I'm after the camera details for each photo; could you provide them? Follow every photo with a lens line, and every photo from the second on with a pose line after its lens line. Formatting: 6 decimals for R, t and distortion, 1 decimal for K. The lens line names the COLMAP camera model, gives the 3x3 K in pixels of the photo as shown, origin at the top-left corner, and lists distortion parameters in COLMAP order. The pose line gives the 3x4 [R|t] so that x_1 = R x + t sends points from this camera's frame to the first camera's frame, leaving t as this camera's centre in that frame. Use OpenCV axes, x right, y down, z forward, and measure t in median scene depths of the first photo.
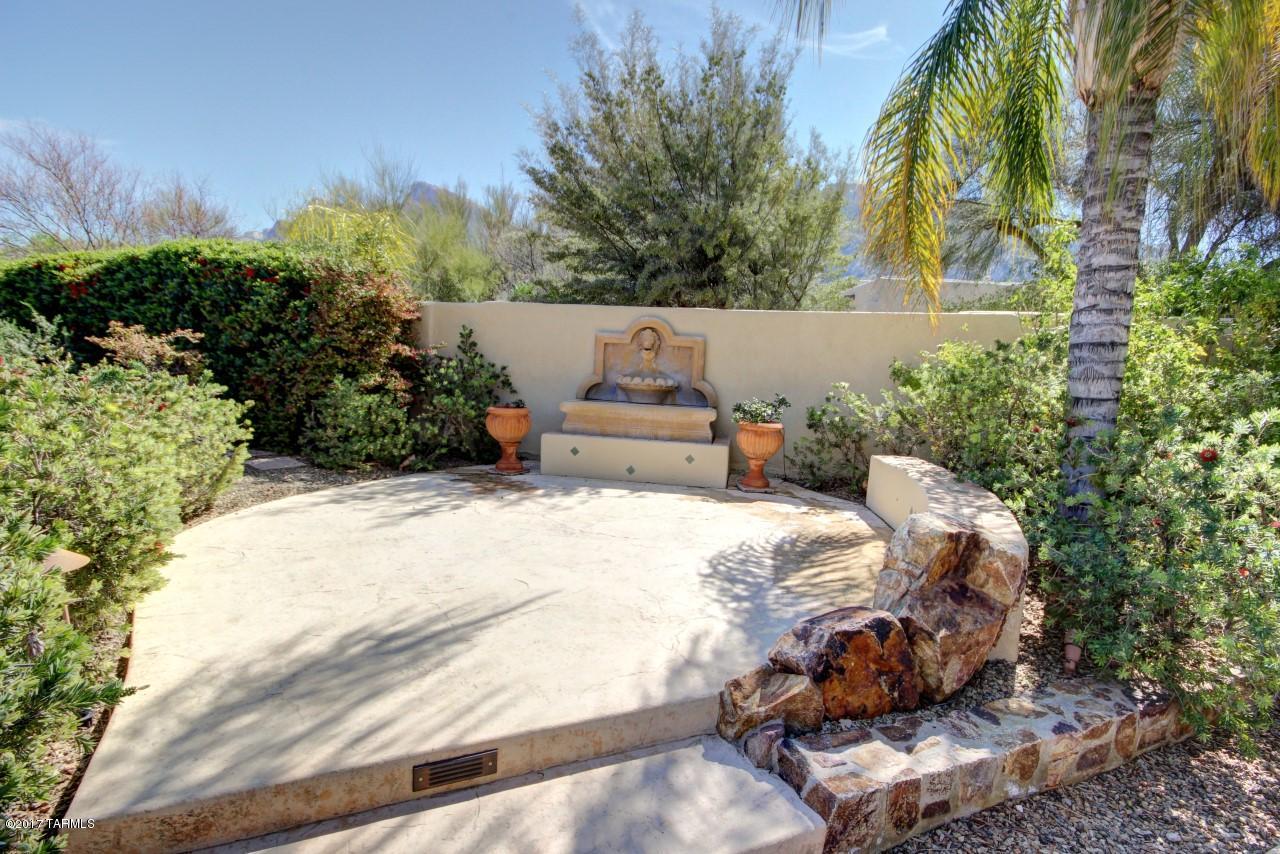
lens RADIAL K [[599.2, 0, 652.0], [0, 599.2, 426.2], [0, 0, 1]] dist [-0.000699, -0.004067]
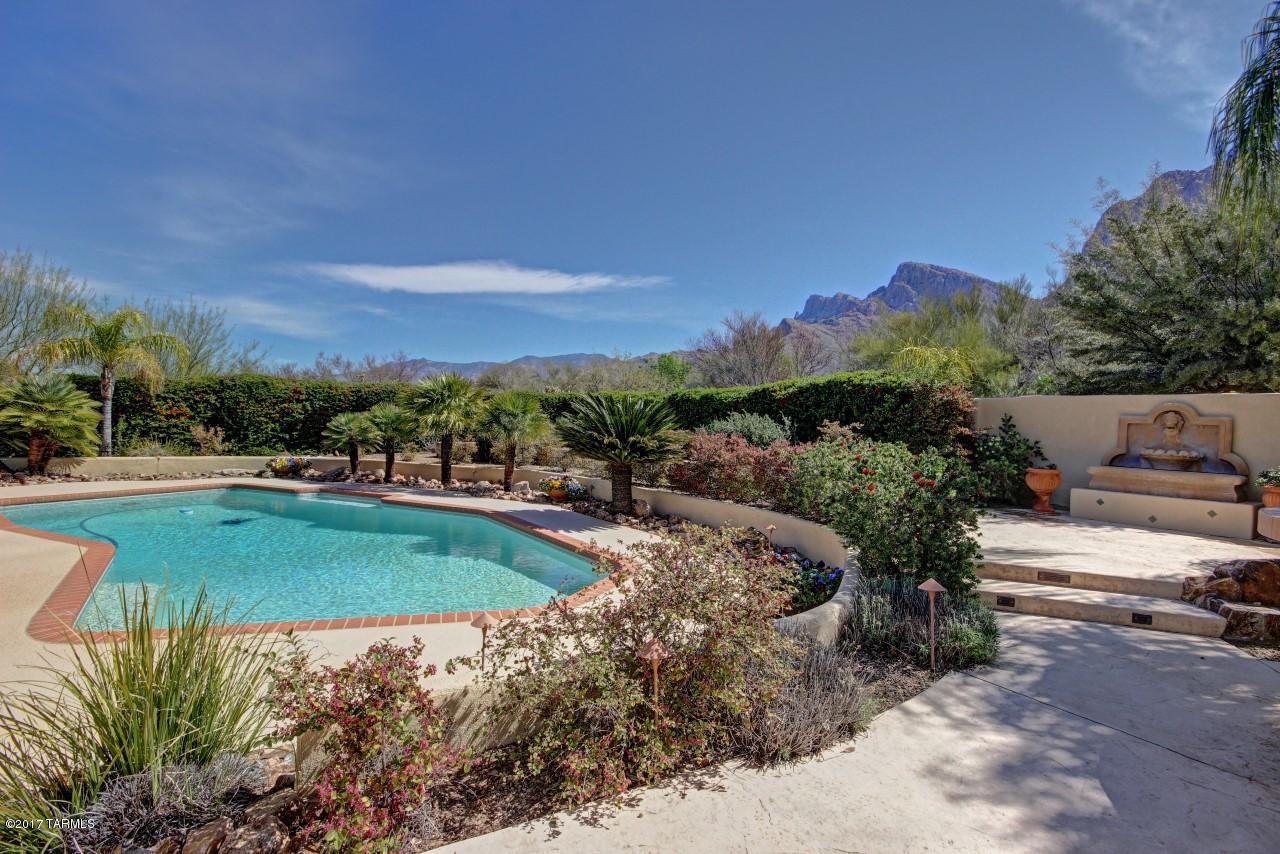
lens RADIAL K [[599.2, 0, 640.6], [0, 599.2, 424.9], [0, 0, 1]] dist [-0.000699, -0.004067]
pose [[0.713791, -0.018009, -0.700127, 0.079738], [-0.069733, 0.992874, -0.096633, 0.068734], [0.696879, 0.117798, 0.707449, -0.702261]]
